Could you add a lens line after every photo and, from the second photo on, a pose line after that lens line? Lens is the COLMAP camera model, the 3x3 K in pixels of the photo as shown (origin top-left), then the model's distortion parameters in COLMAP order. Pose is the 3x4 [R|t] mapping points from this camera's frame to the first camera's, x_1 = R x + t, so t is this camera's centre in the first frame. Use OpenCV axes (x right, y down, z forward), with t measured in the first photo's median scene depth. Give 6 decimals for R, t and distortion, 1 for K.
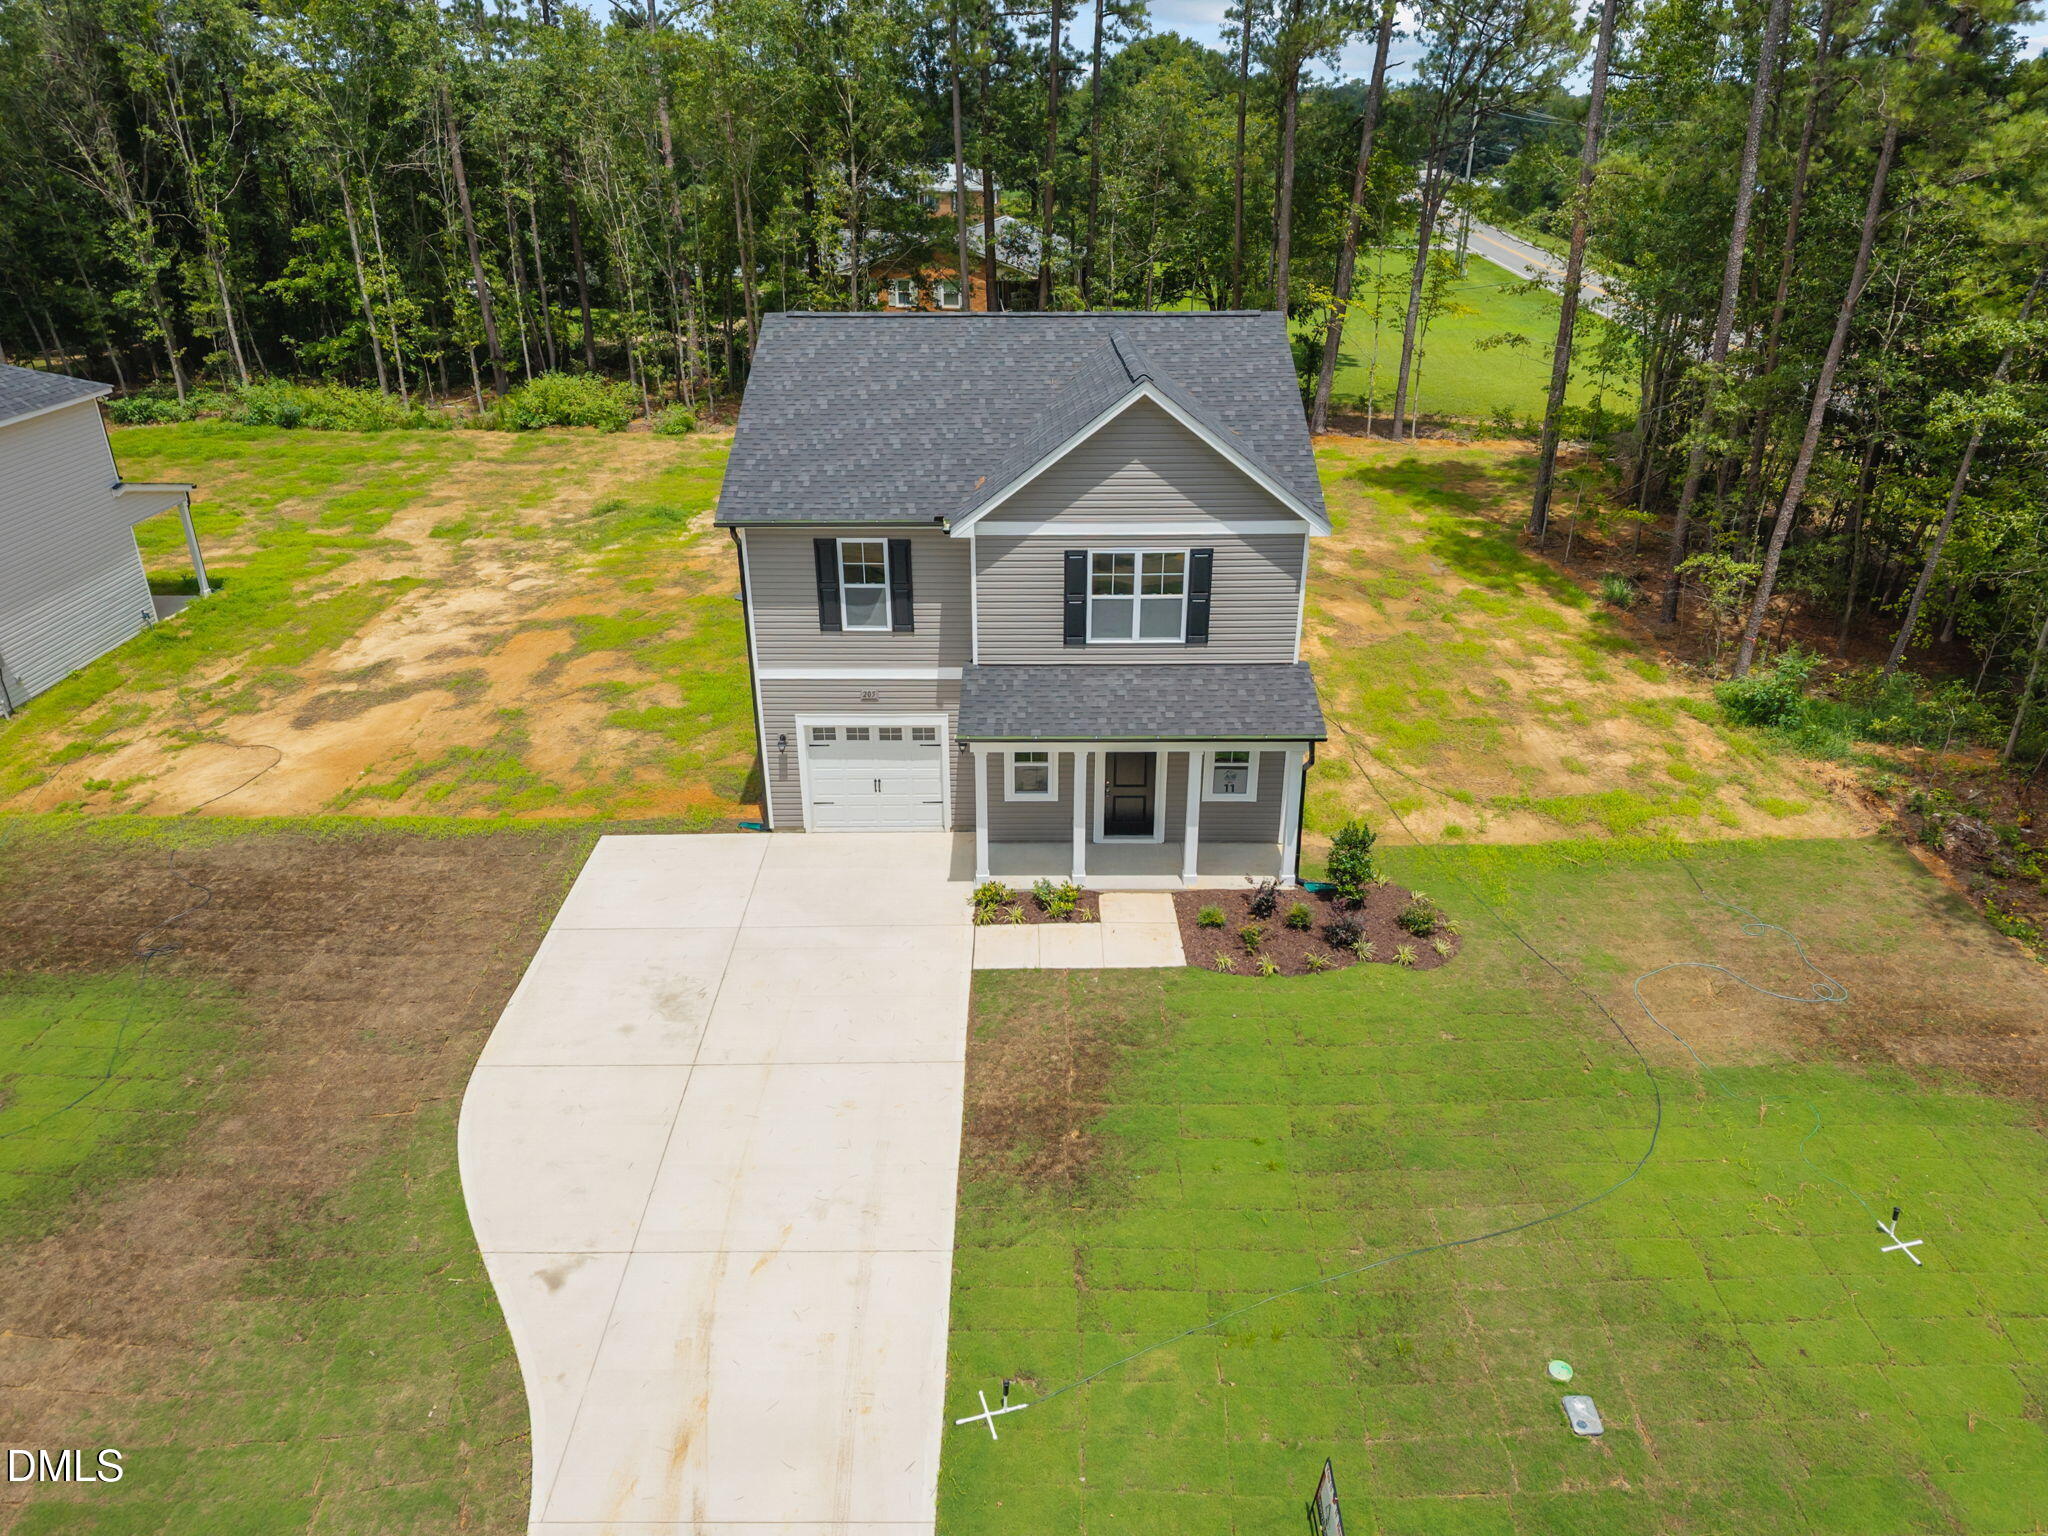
lens RADIAL K [[1370.9, 0, 1037.0], [0, 1370.9, 768.3], [0, 0, 1]] dist [0.008584, 0.002281]
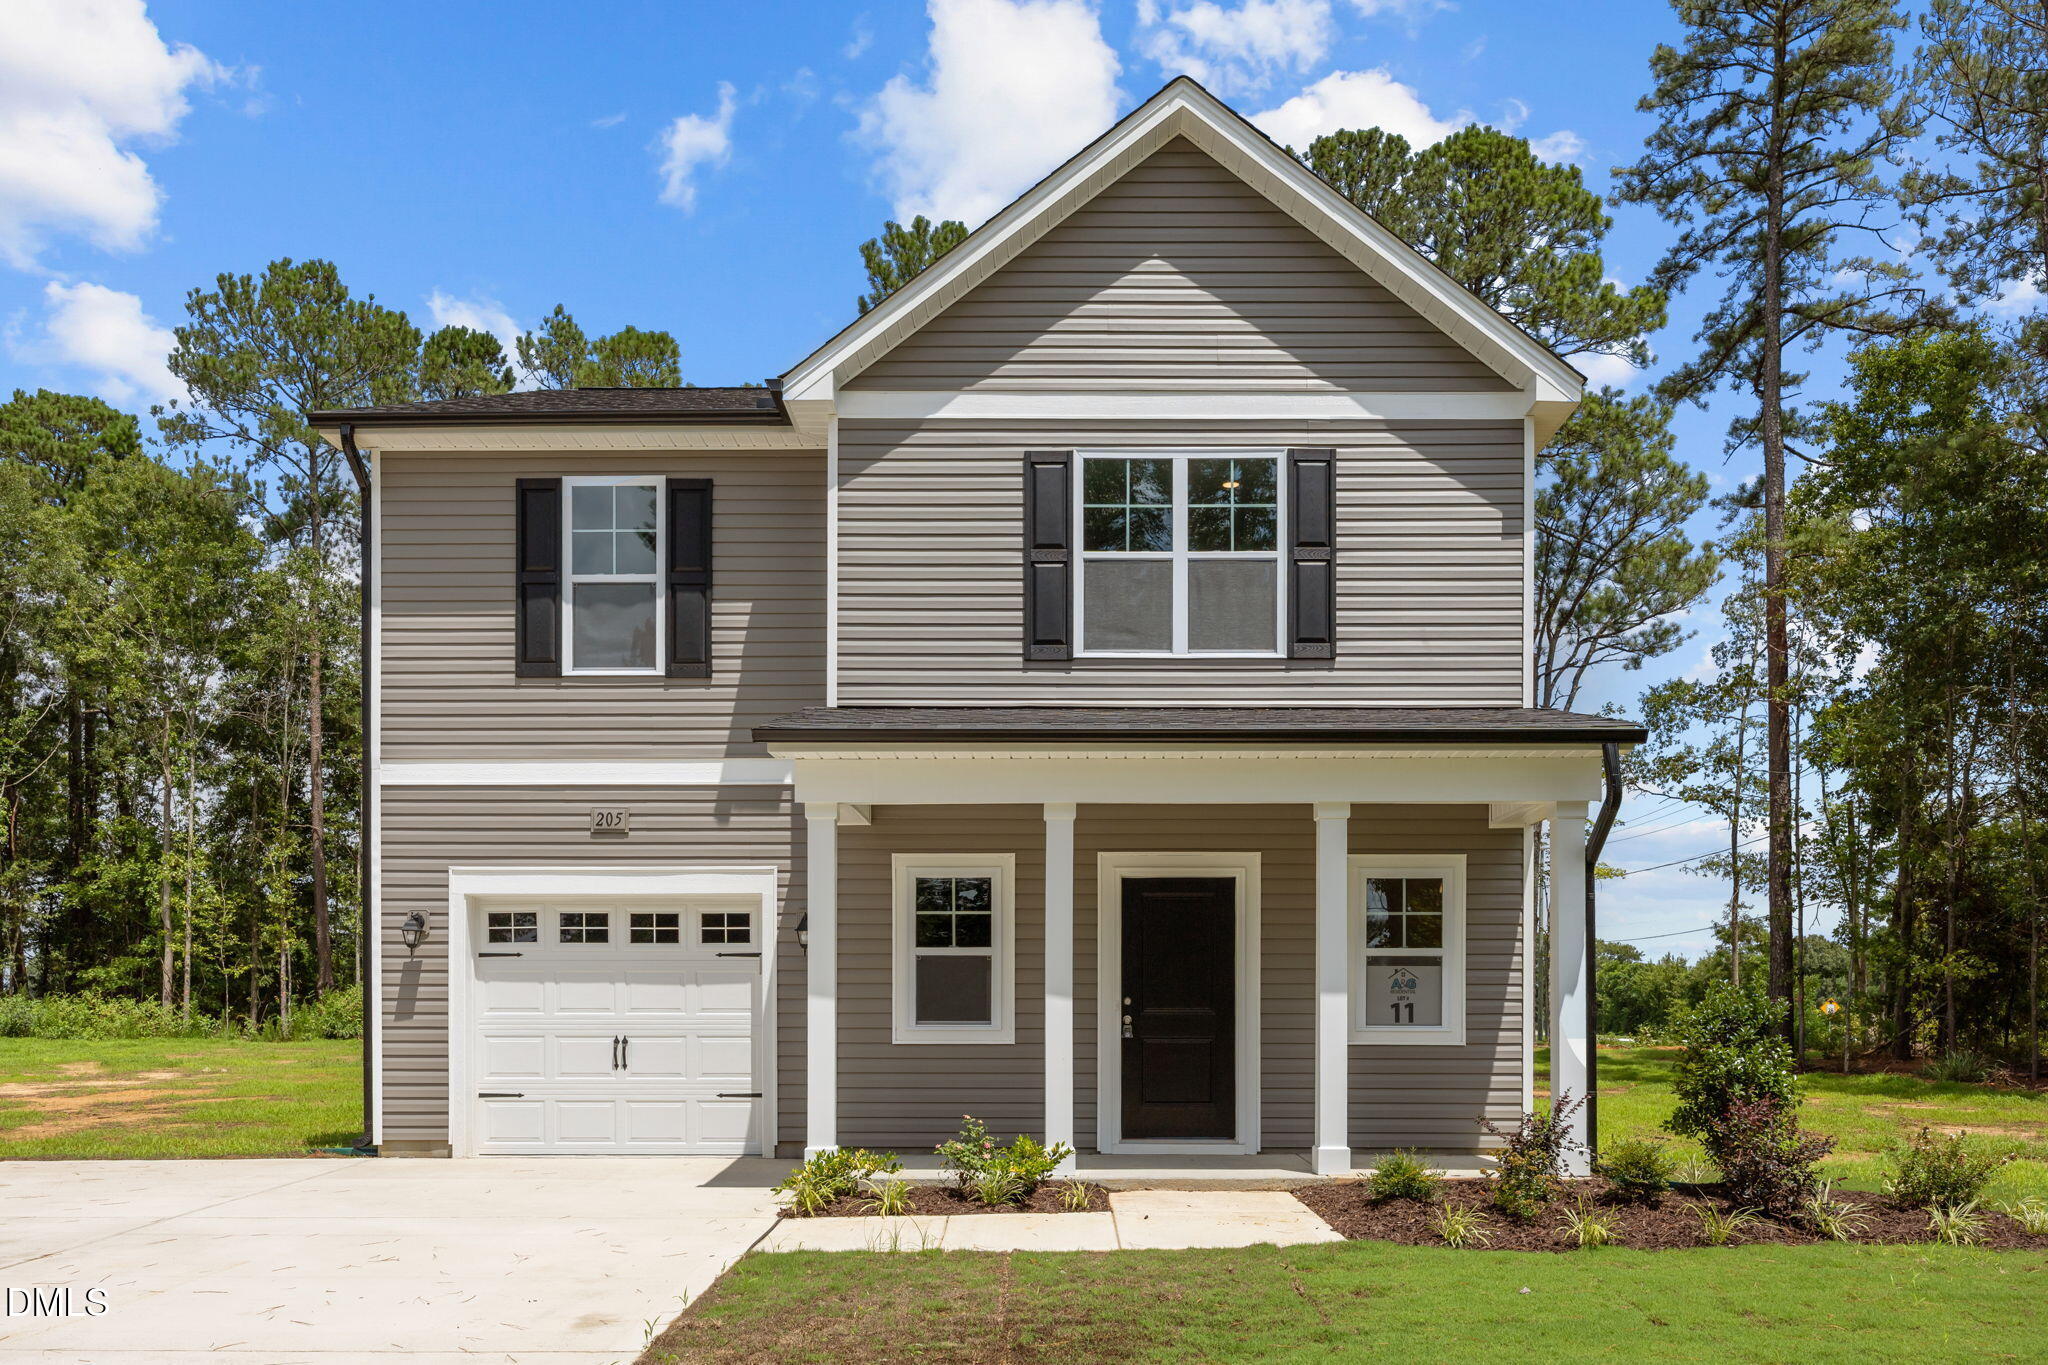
lens RADIAL K [[1875.1, 0, 1008.9], [0, 1875.1, 683.8], [0, 0, 1]] dist [-0.056799, 0.000000]
pose [[0.999907, 0.002125, -0.013484, 0.022906], [-0.007841, 0.897987, -0.439951, 0.193374], [0.011174, 0.440016, 0.897920, 0.435526]]
